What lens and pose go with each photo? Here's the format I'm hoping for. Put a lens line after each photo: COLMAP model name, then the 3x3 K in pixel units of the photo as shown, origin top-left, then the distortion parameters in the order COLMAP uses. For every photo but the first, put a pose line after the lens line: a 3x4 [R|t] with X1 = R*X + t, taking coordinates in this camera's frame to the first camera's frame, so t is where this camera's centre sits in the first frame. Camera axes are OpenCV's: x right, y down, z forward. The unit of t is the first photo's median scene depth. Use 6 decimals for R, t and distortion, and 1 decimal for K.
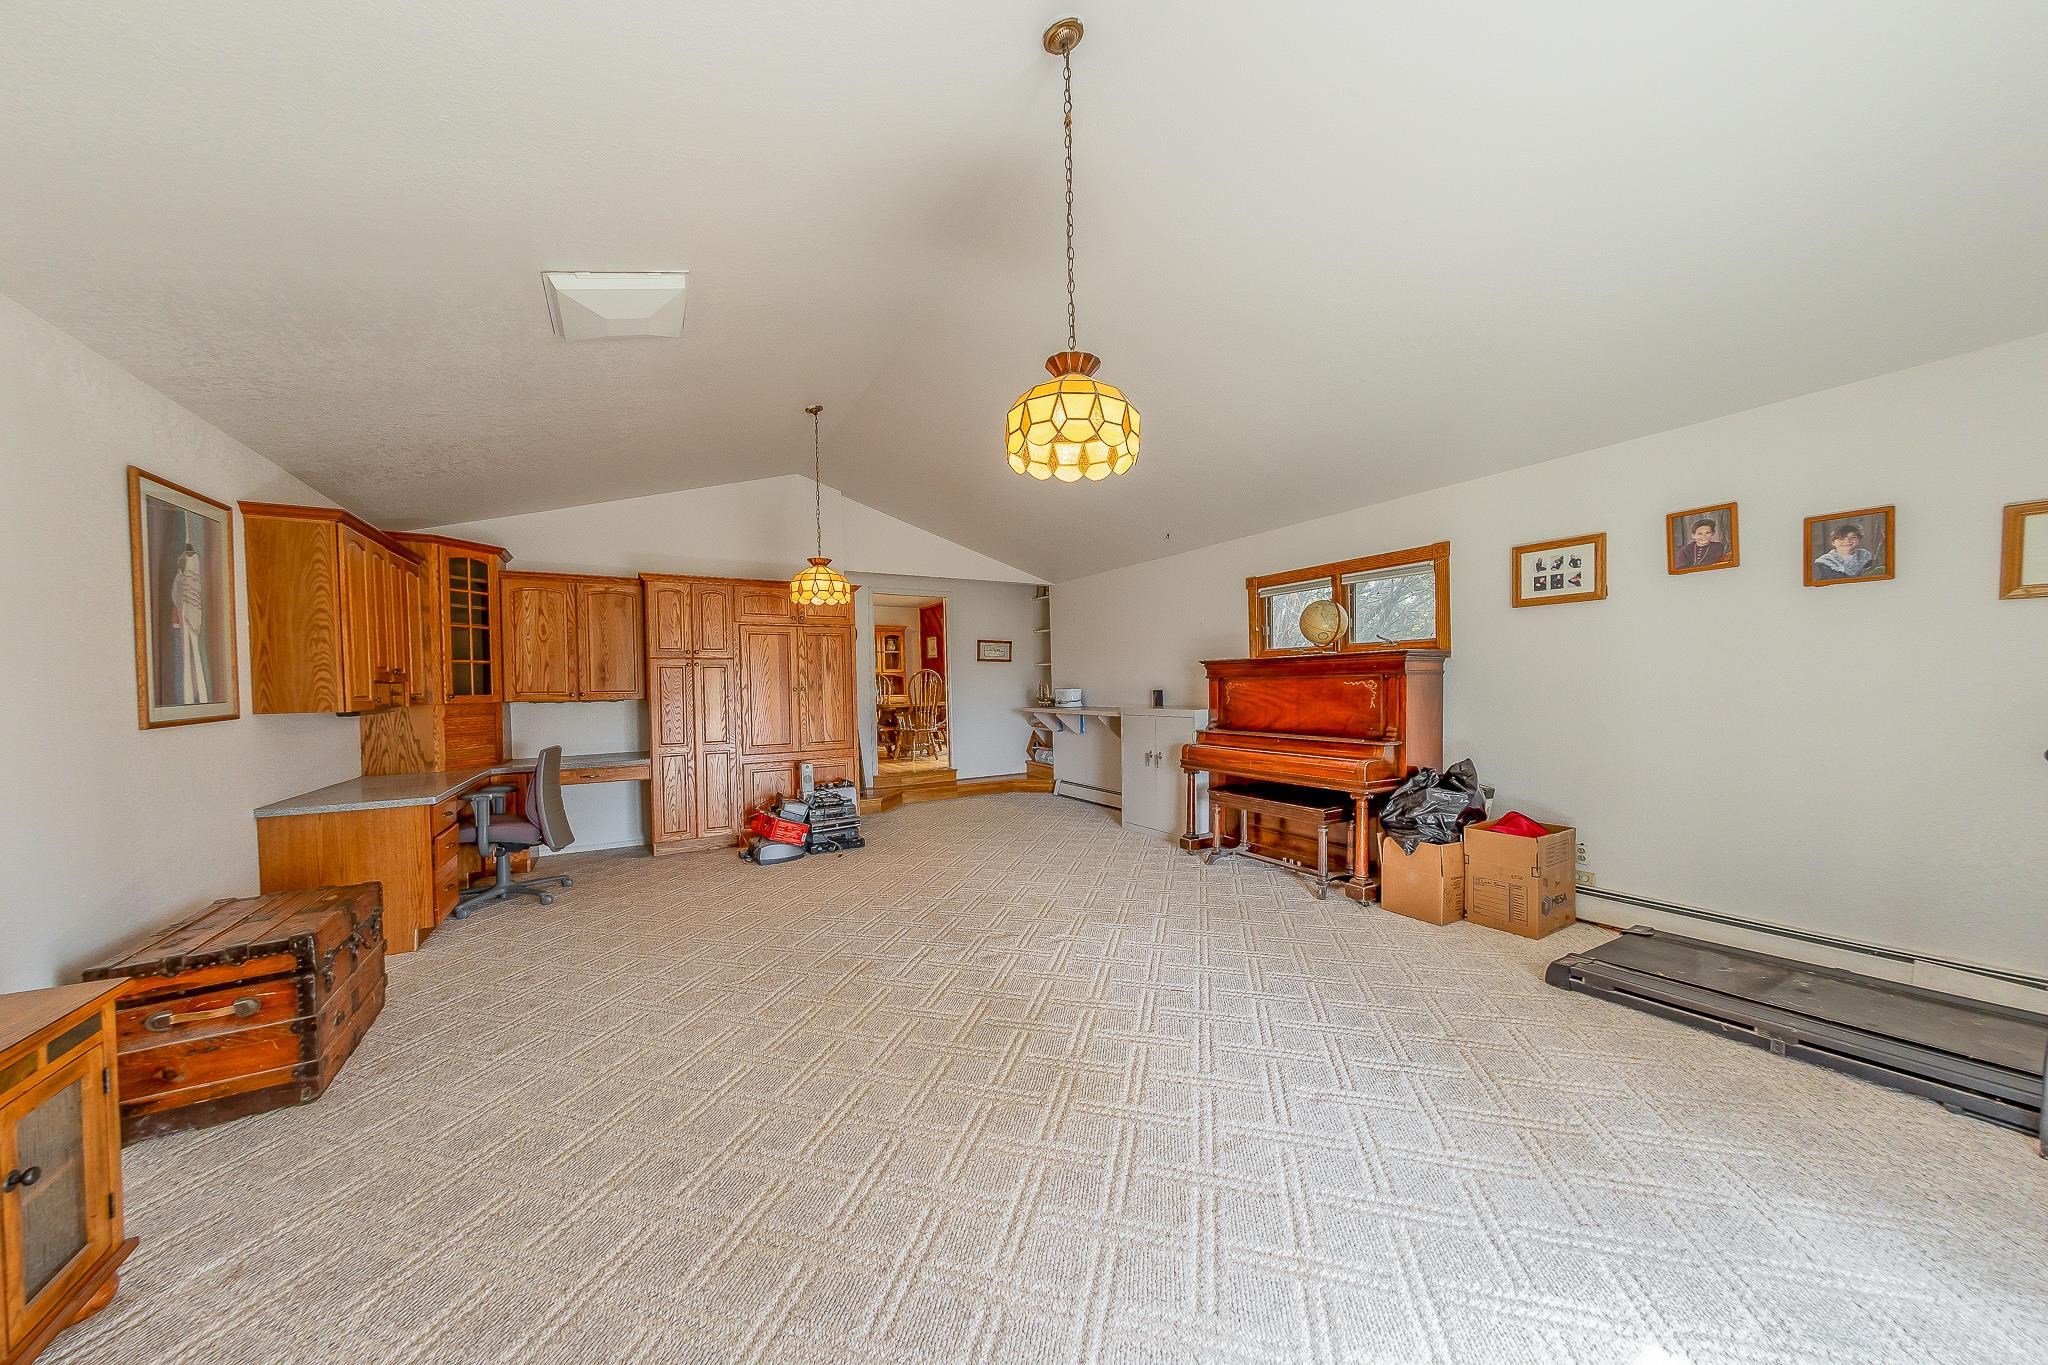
lens RADIAL K [[672.5, 0, 1024.9], [0, 672.5, 699.3], [0, 0, 1]] dist [0.000583, 0.000021]
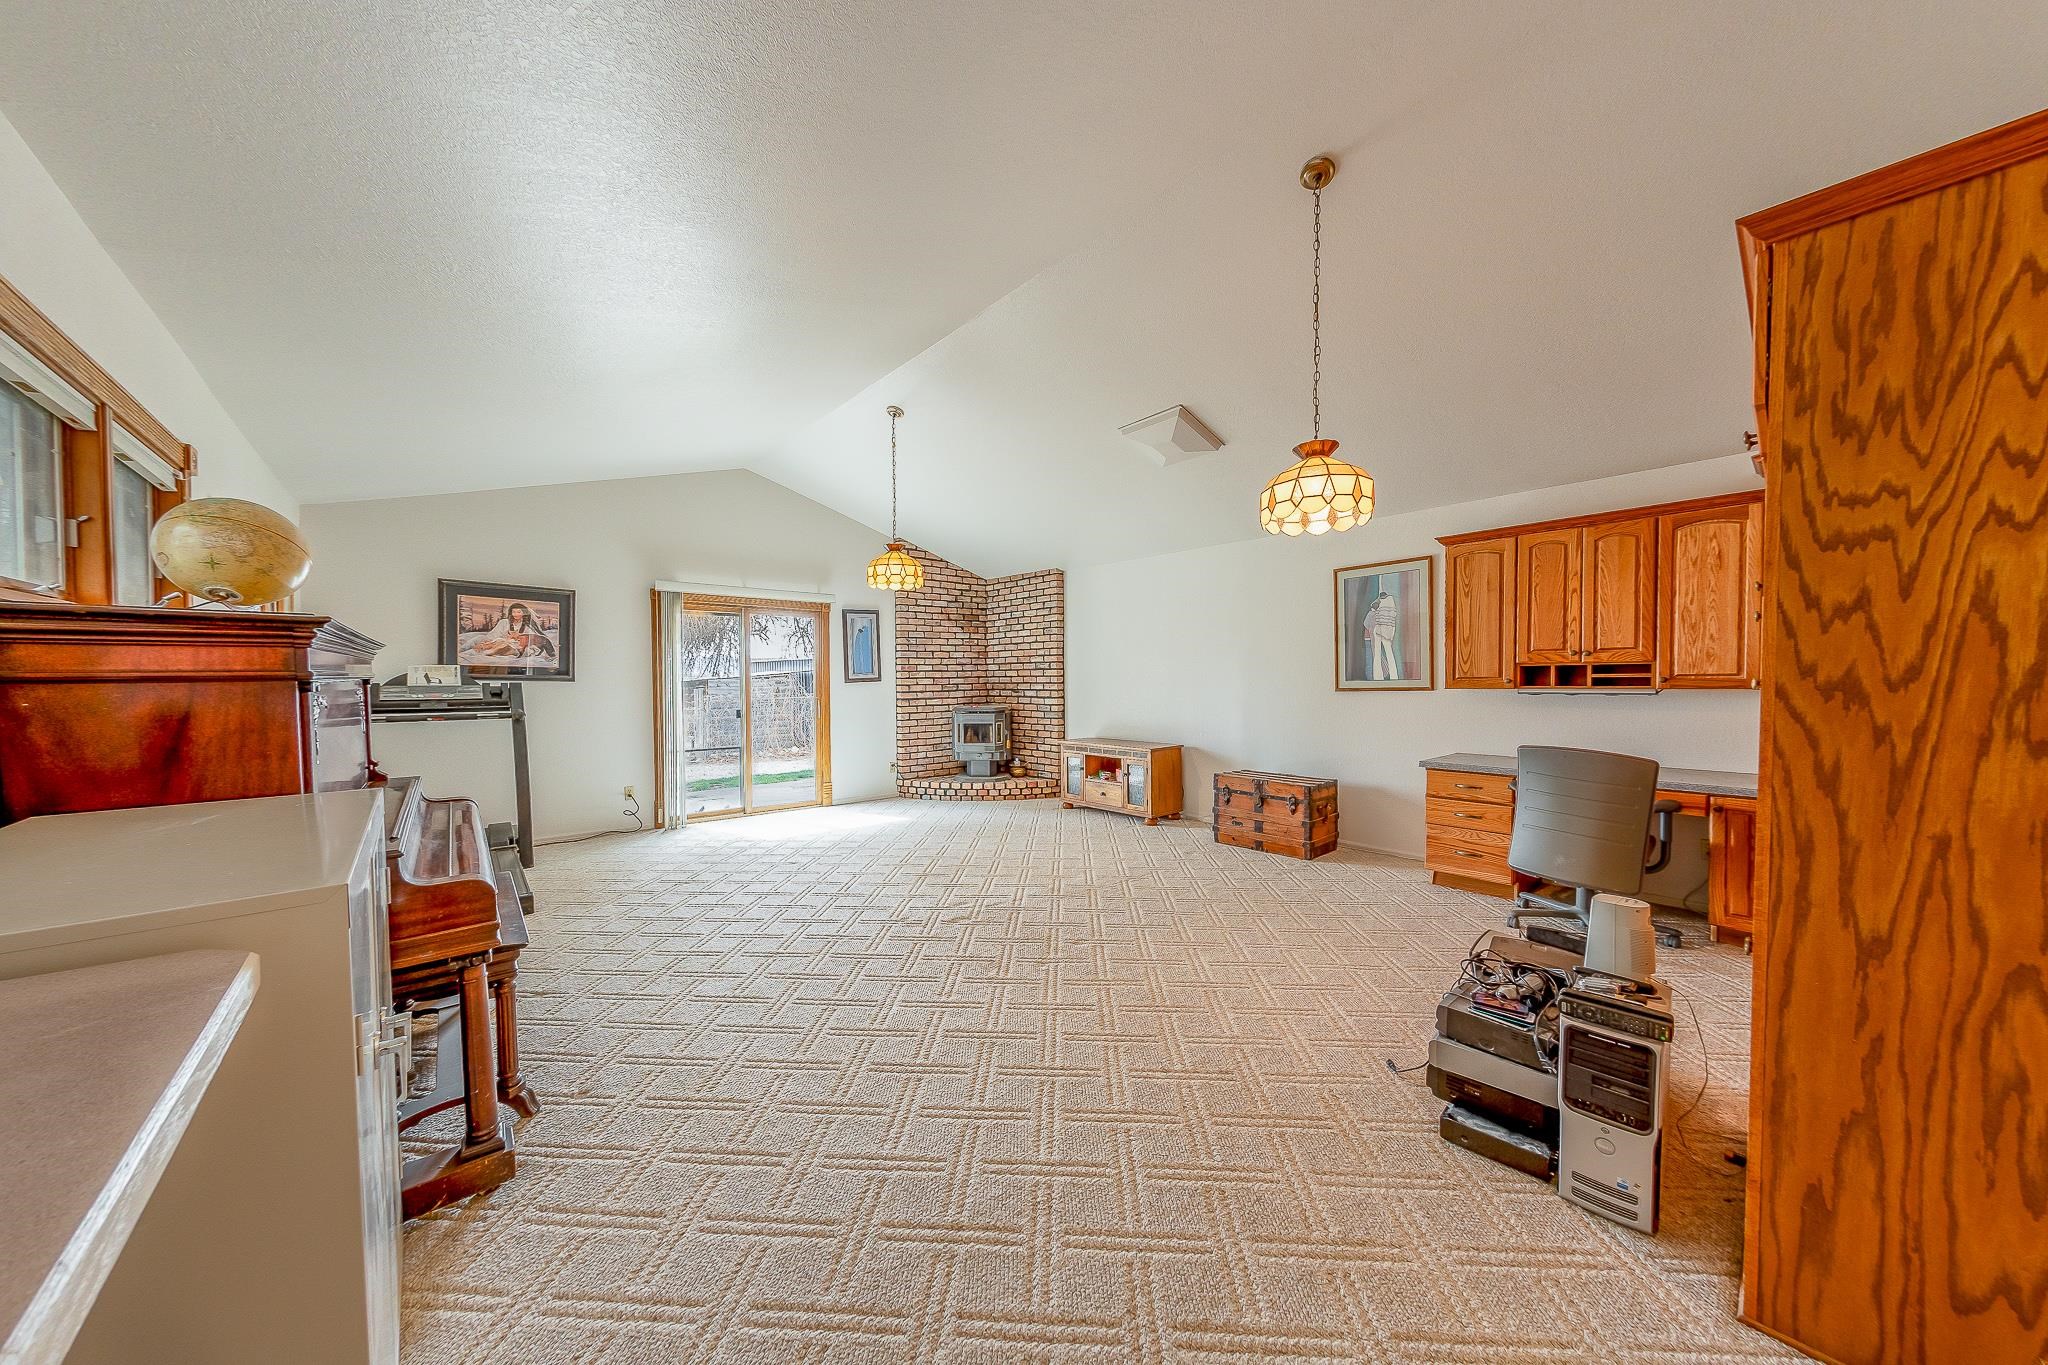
lens RADIAL K [[672.5, 0, 1024.9], [0, 672.5, 699.3], [0, 0, 1]] dist [0.000583, 0.000021]
pose [[-0.981400, 0.029823, -0.189641, 0.052194], [0.019490, 0.998234, 0.056121, -0.051213], [0.190980, 0.051381, -0.980248, 2.154338]]
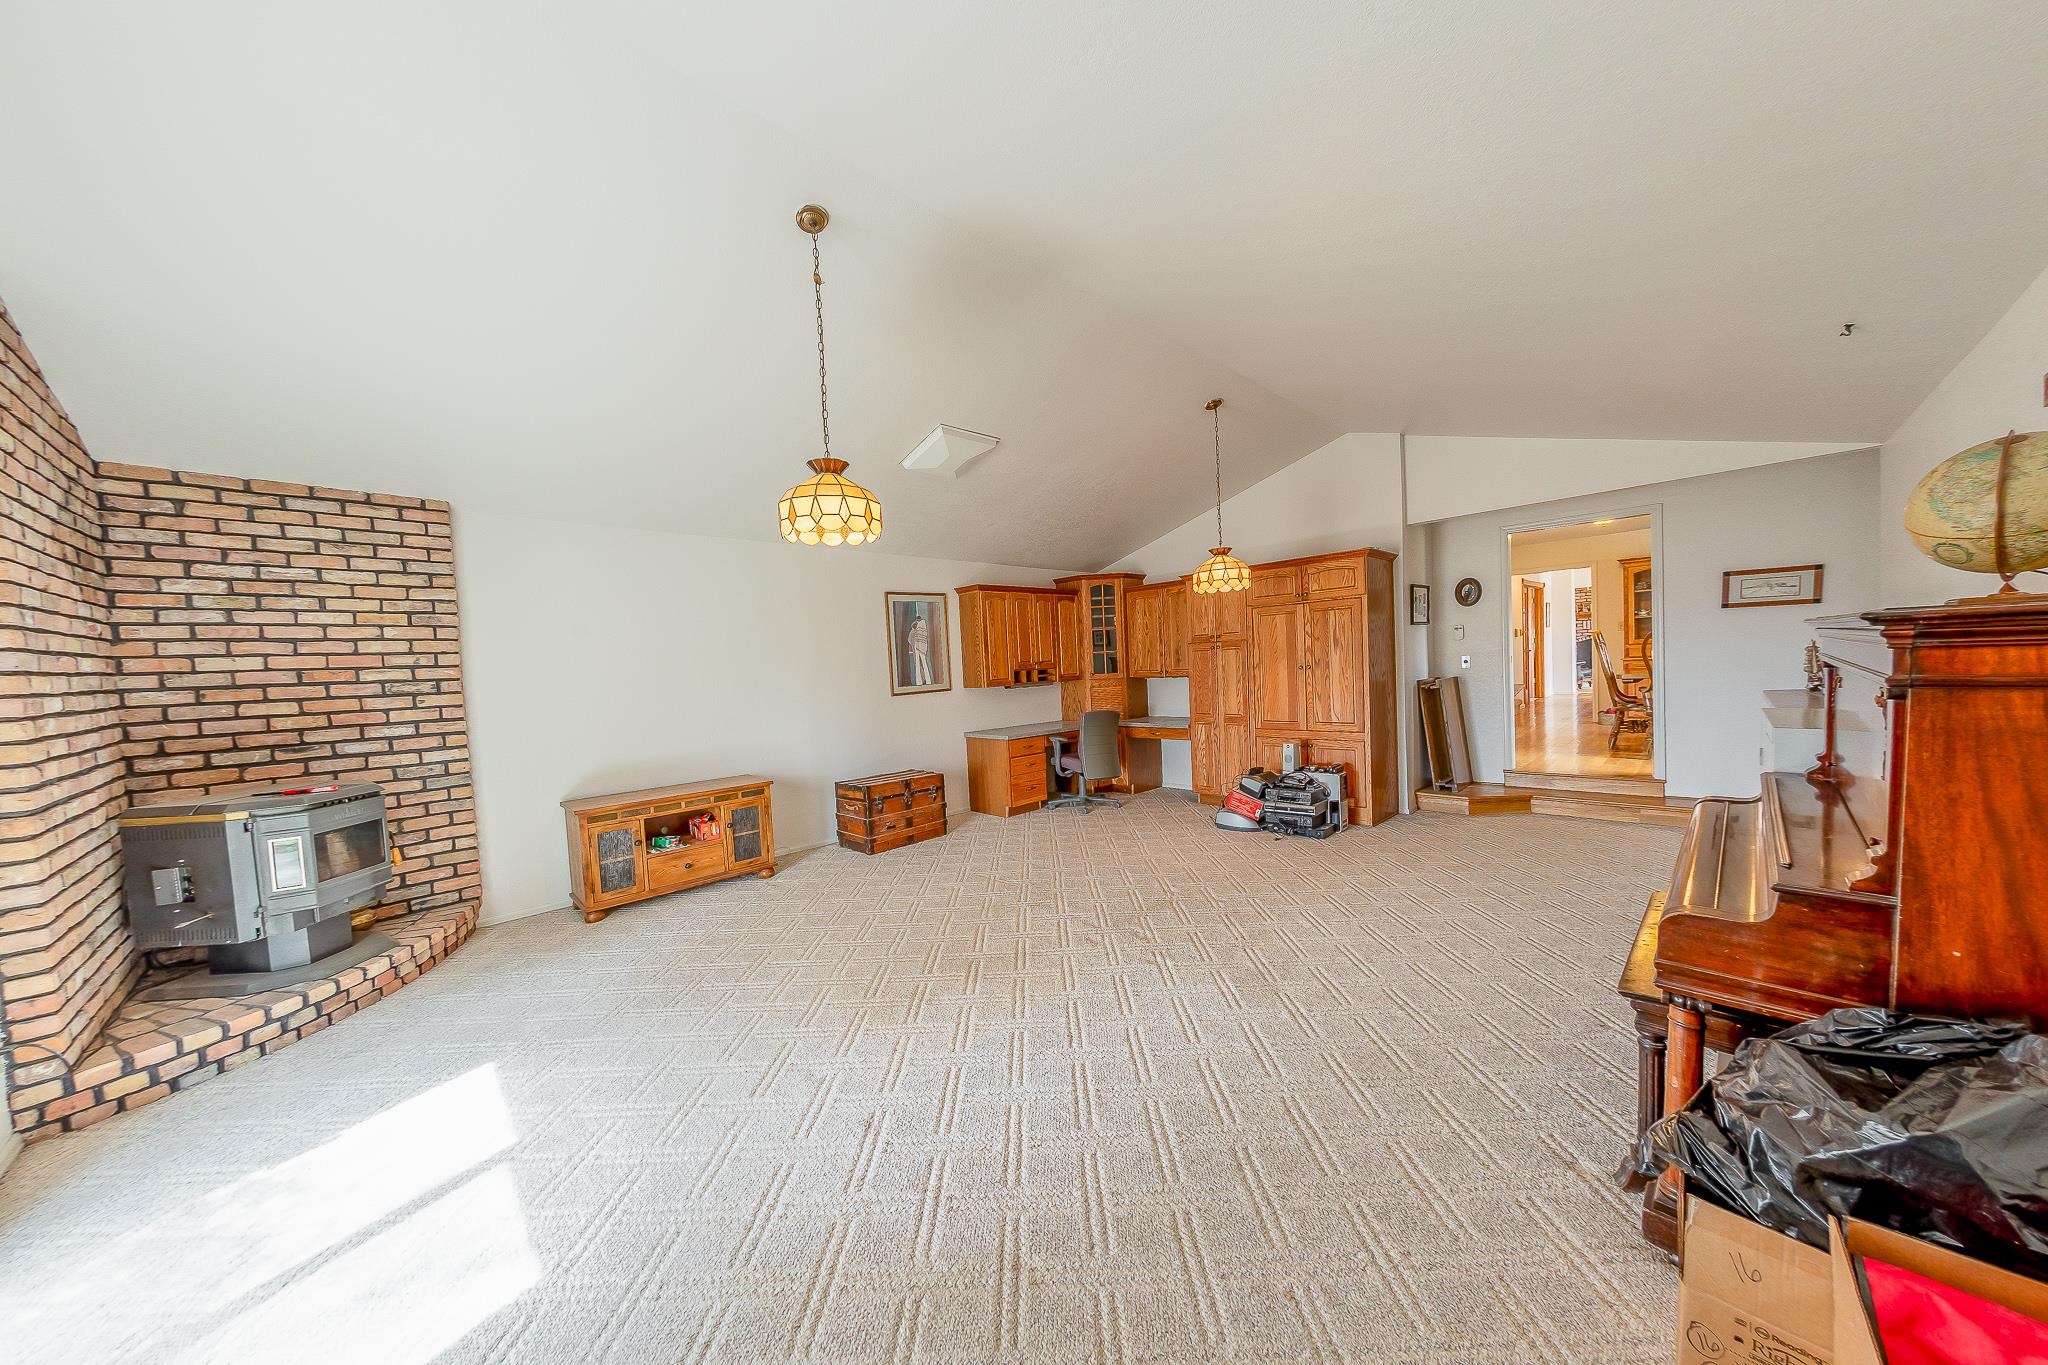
lens RADIAL K [[672.5, 0, 1024.9], [0, 672.5, 699.3], [0, 0, 1]] dist [0.000583, 0.000021]
pose [[0.244136, 0.053998, -0.968236, 0.919500], [0.020312, 0.997945, 0.060776, -0.064047], [0.969528, -0.034505, 0.242538, 0.644328]]
